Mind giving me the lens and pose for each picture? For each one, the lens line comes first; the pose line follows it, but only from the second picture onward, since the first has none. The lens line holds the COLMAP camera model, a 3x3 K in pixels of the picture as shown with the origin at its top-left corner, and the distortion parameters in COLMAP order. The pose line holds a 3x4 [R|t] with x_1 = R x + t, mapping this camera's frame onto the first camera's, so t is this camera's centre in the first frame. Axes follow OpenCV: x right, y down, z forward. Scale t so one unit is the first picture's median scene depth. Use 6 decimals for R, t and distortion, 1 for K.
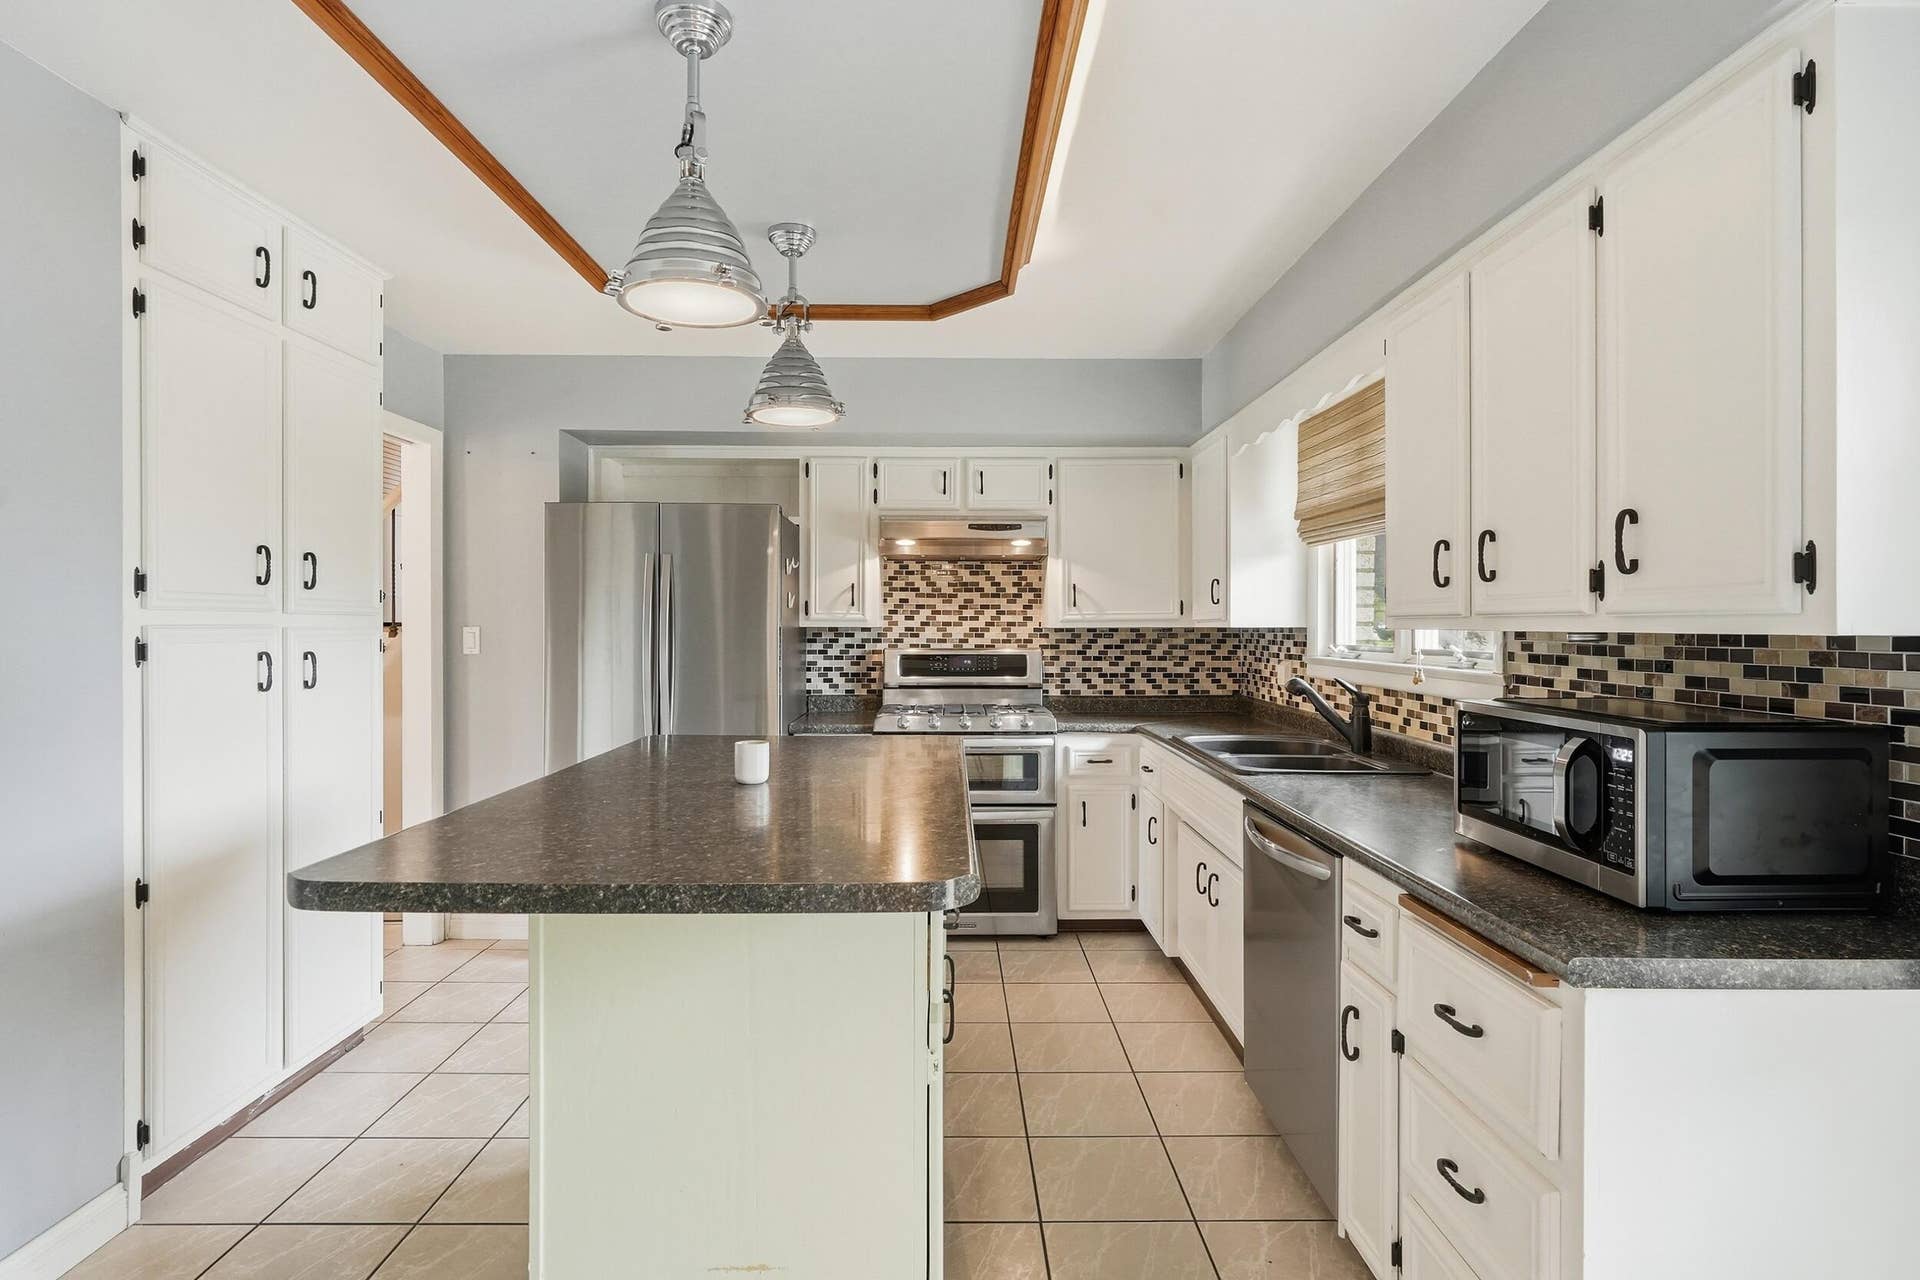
lens RADIAL K [[935.9, 0, 960.0], [0, 935.9, 640.0], [0, 0, 1]] dist [0.001523, -0.000045]
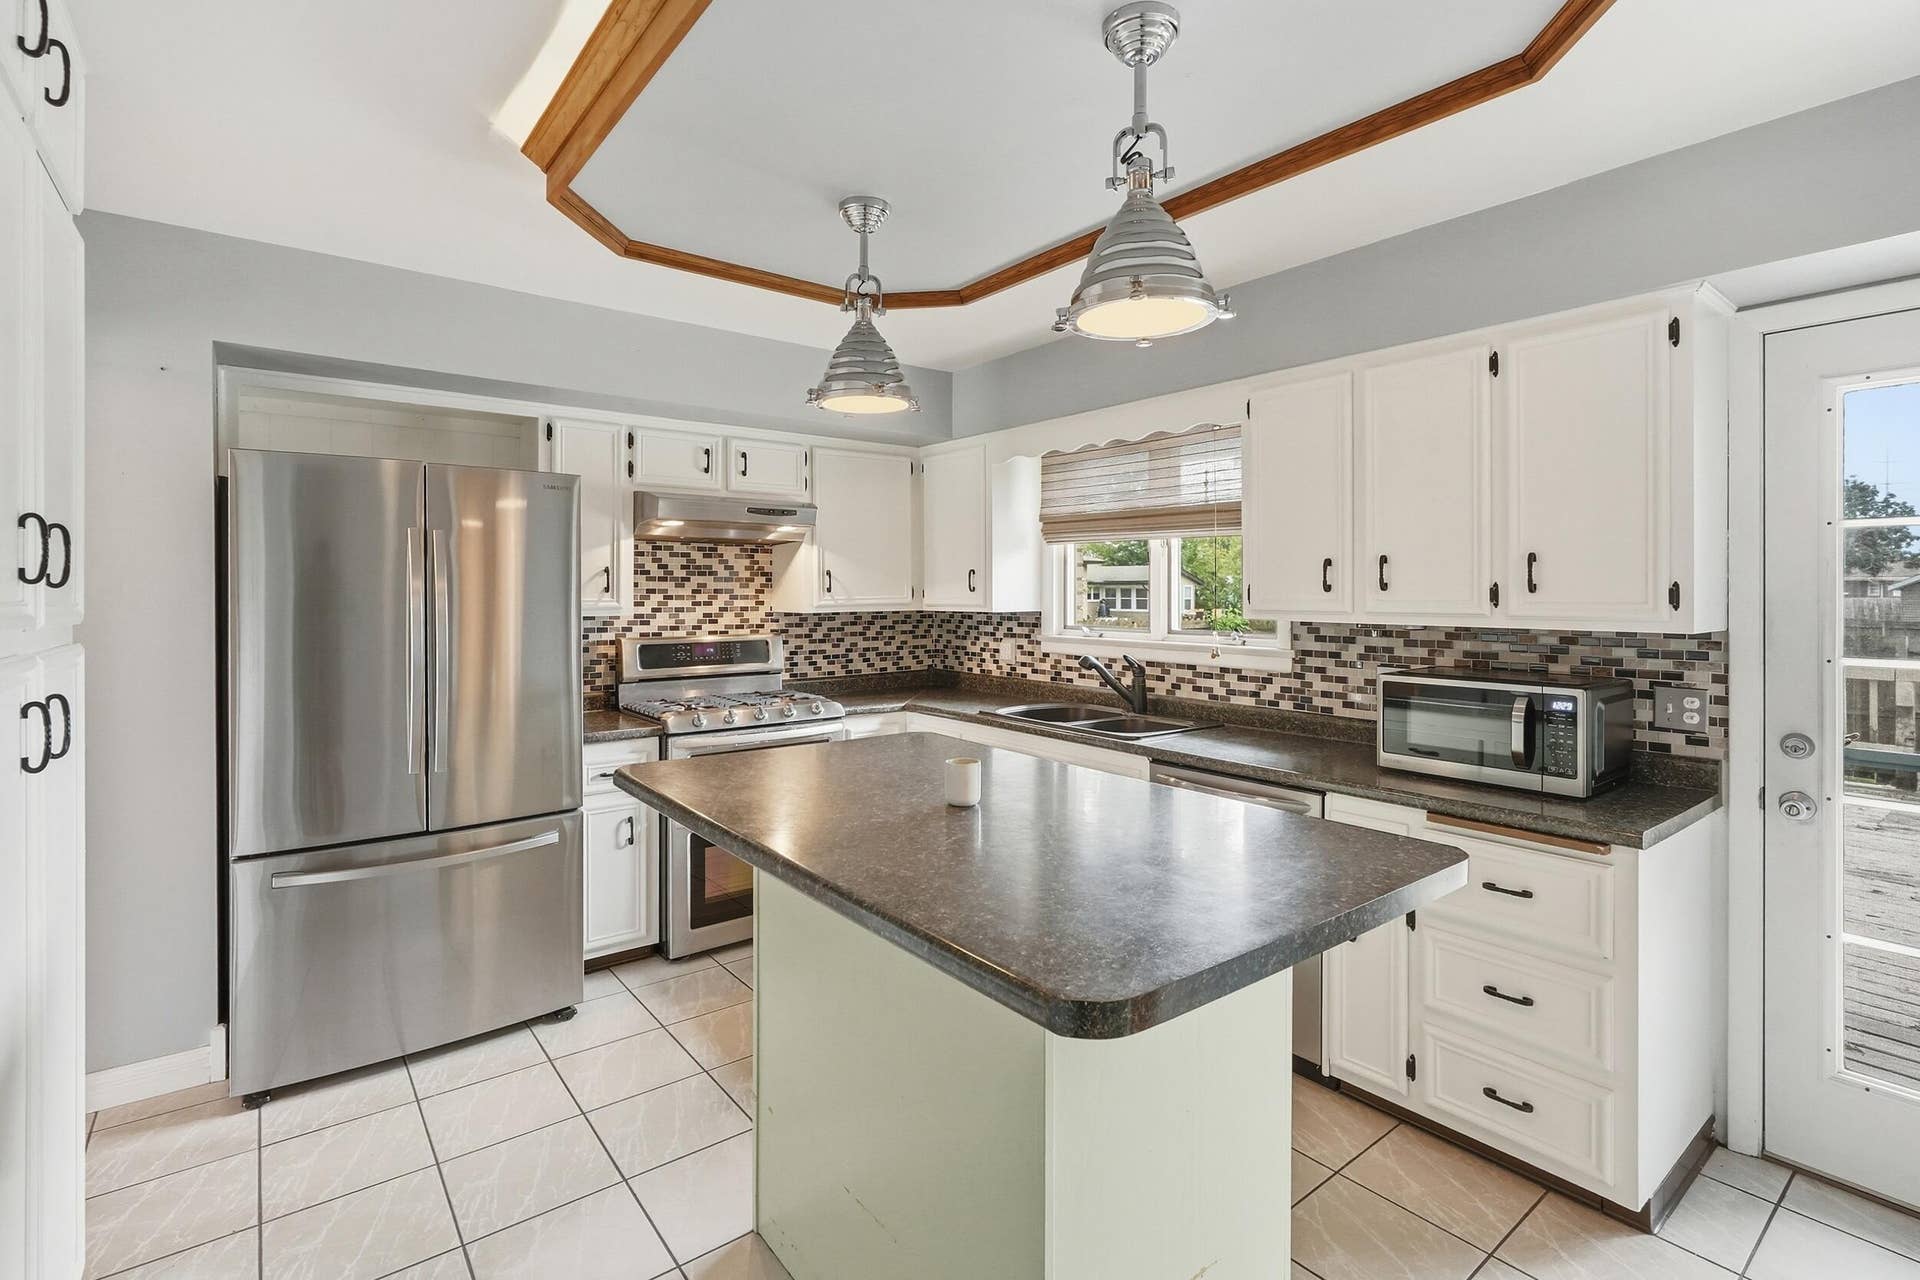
lens RADIAL K [[894.5, 0, 958.5], [0, 894.5, 599.4], [0, 0, 1]] dist [-0.000995, -0.000250]
pose [[0.794370, -0.008217, 0.607379, -0.334081], [0.011938, 0.999927, -0.002085, -0.022405], [-0.607317, 0.008907, 0.794410, 0.125161]]
